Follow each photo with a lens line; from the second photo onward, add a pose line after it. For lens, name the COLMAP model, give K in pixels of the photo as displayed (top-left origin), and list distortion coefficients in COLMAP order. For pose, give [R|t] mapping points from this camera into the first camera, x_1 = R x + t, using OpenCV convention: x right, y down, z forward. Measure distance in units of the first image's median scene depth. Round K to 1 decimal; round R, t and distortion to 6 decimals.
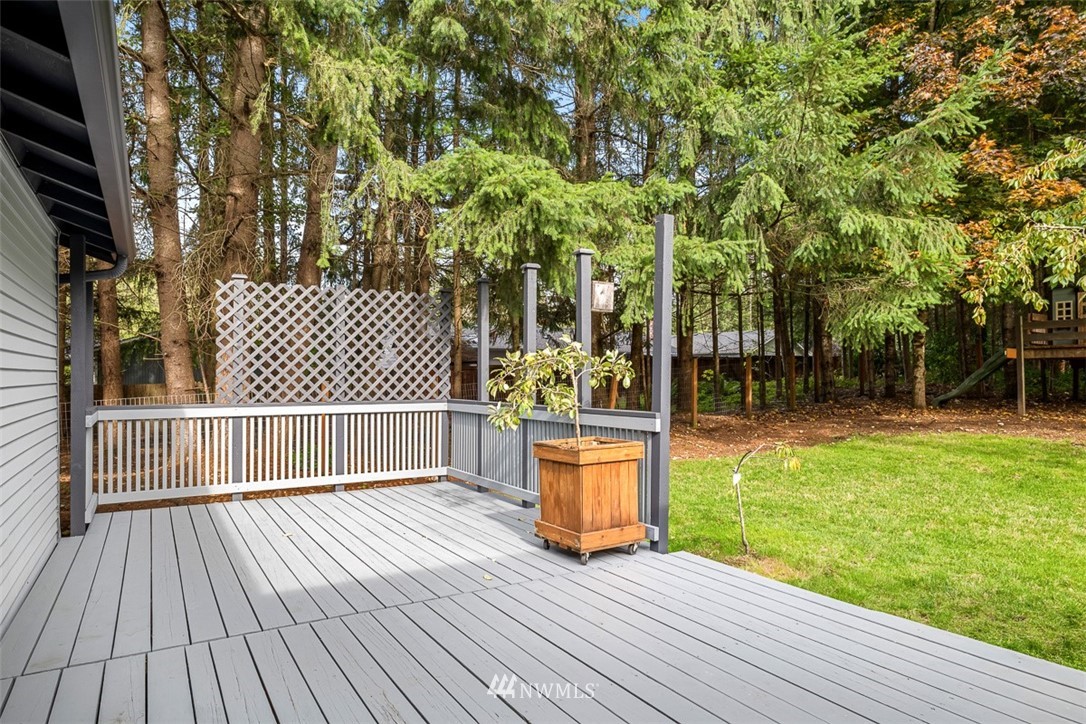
lens RADIAL K [[646.8, 0, 533.2], [0, 646.8, 366.4], [0, 0, 1]] dist [-0.024881, 0.014572]
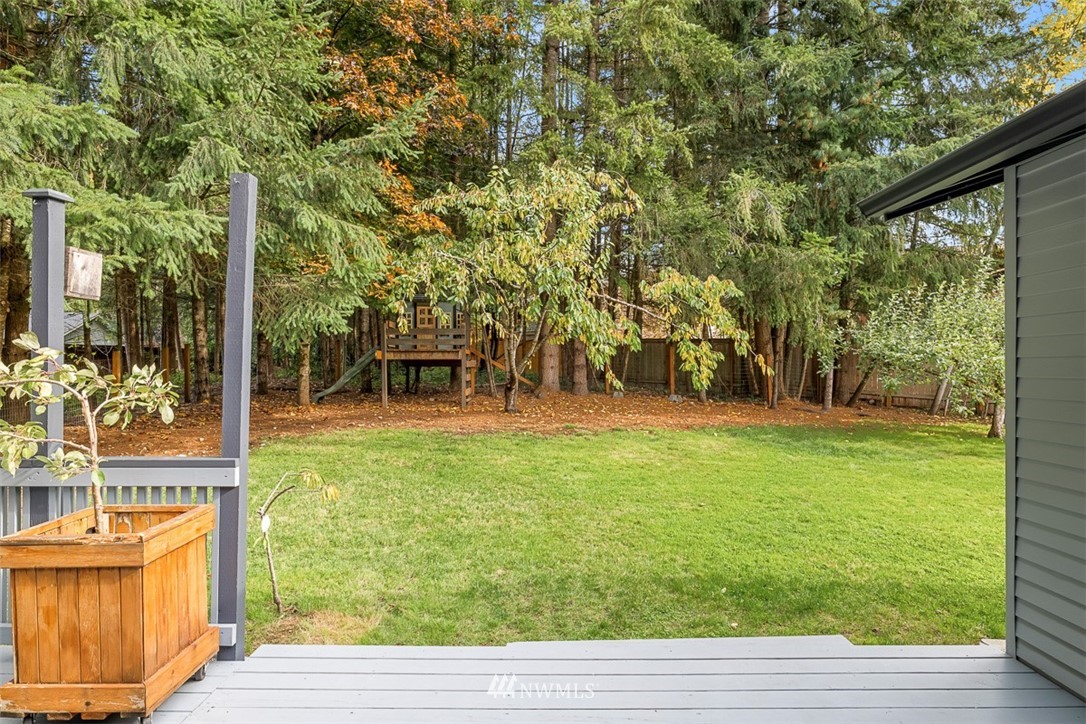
lens RADIAL K [[646.8, 0, 542.4], [0, 646.8, 359.5], [0, 0, 1]] dist [-0.024881, 0.014572]
pose [[0.523324, 0.008504, 0.852092, -0.186529], [-0.015839, 0.999875, -0.000251, -0.032787], [-0.851987, -0.013364, 0.523393, 0.305054]]
